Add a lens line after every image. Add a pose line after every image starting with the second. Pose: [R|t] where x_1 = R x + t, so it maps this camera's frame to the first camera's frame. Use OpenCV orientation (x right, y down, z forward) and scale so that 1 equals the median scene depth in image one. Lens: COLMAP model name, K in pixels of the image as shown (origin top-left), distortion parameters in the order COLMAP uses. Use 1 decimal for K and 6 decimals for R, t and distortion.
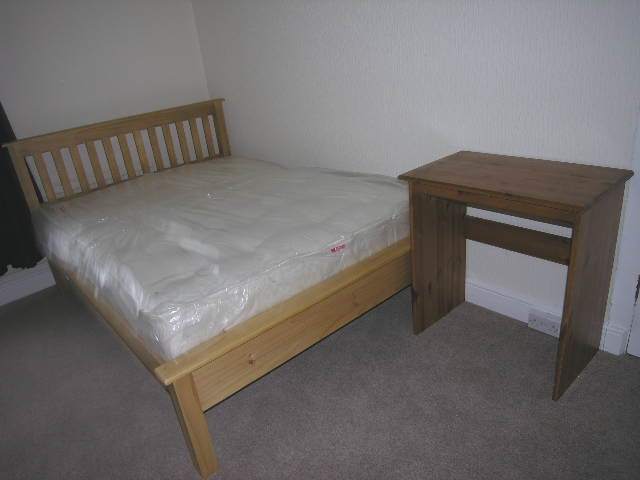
lens RADIAL K [[455.6, 0, 320.0], [0, 455.6, 240.0], [0, 0, 1]] dist [-0.044816, -0.005342]
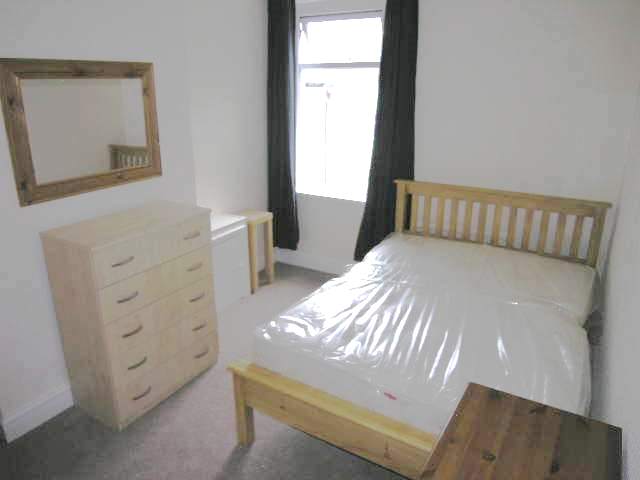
lens RADIAL K [[455.6, 0, 320.0], [0, 455.6, 240.0], [0, 0, 1]] dist [-0.044816, -0.005342]
pose [[0.301546, 0.355704, -0.884616, 0.454525], [-0.465011, 0.864843, 0.189242, -0.174899], [0.832367, 0.354290, 0.426196, 0.212297]]
